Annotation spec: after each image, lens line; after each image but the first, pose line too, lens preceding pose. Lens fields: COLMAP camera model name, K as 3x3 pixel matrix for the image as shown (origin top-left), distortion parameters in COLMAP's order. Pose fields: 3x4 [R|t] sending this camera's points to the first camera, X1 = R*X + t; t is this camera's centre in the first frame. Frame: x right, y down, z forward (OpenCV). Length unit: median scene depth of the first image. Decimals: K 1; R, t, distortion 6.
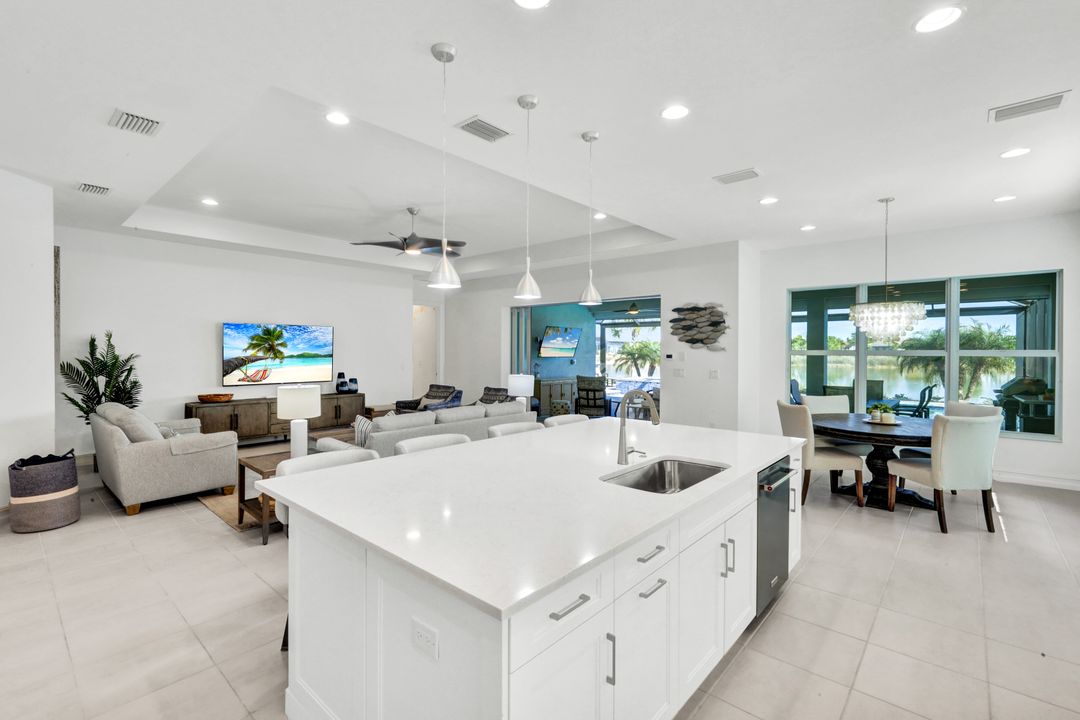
lens RADIAL K [[489.0, 0, 538.8], [0, 489.0, 356.5], [0, 0, 1]] dist [0.001856, -0.000621]
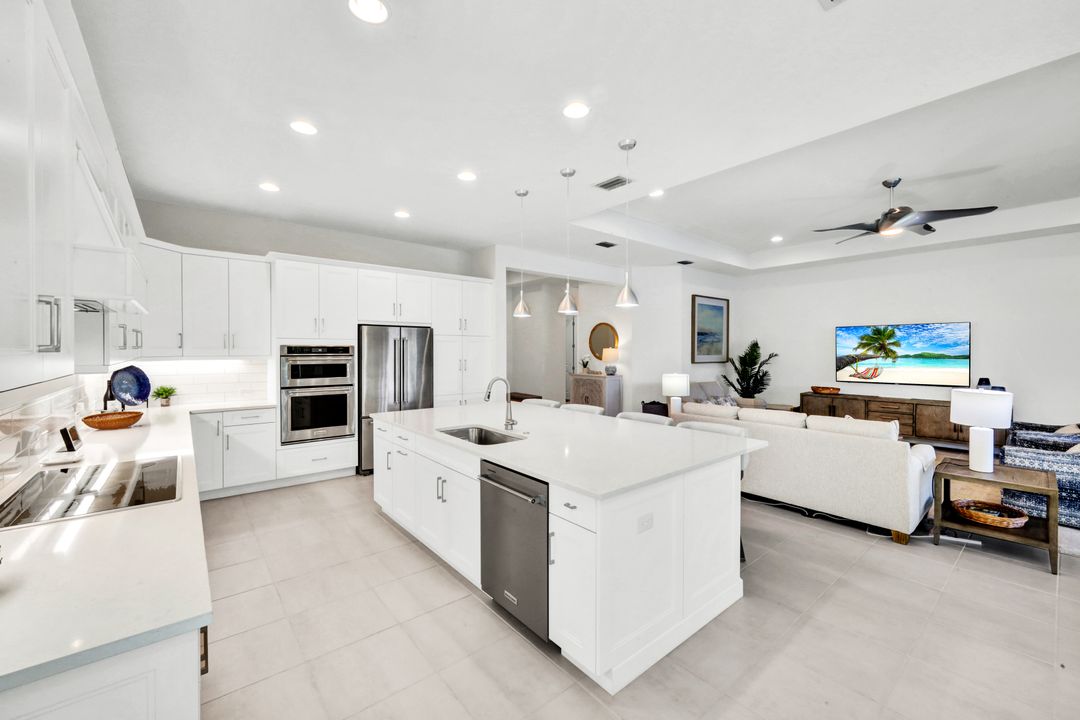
lens RADIAL K [[441.4, 0, 546.5], [0, 441.4, 343.0], [0, 0, 1]] dist [0.013956, -0.000236]
pose [[-0.115308, -0.012273, -0.993254, 0.493696], [-0.015503, 0.999824, -0.010555, -0.006348], [0.993209, 0.014182, -0.115478, 0.439585]]
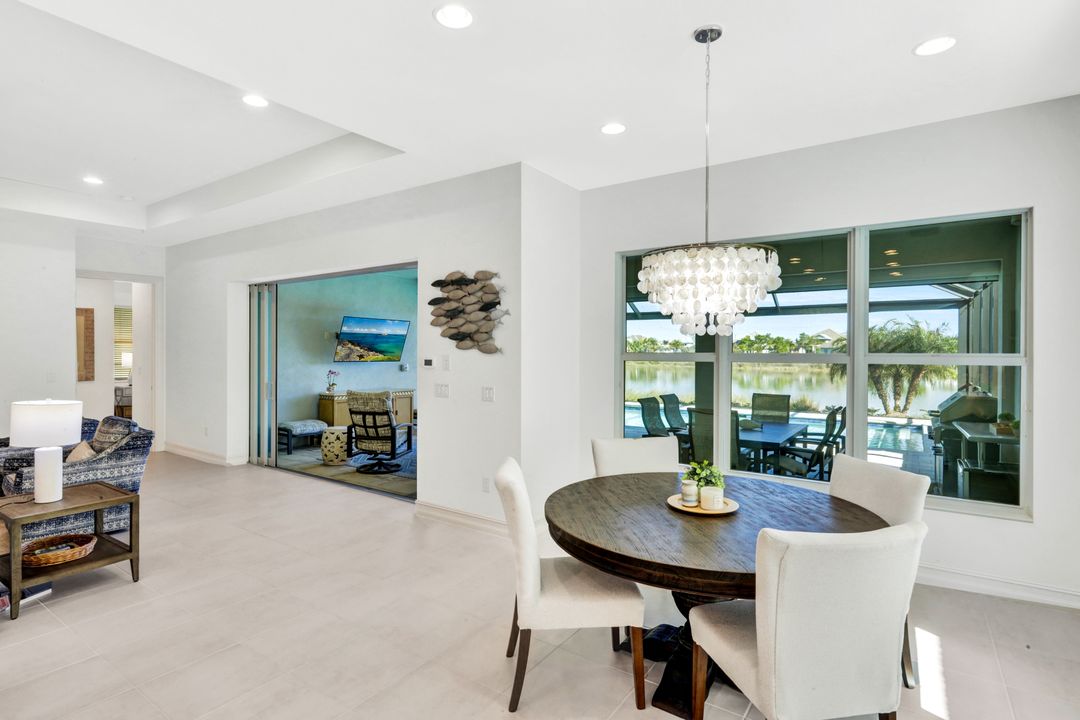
lens RADIAL K [[548.4, 0, 539.1], [0, 548.4, 354.2], [0, 0, 1]] dist [-0.006181, 0.001974]
pose [[0.993017, 0.002190, 0.117949, 0.321410], [-0.001340, 0.999973, -0.007282, -0.005747], [-0.117962, 0.007073, 0.992993, 0.327939]]
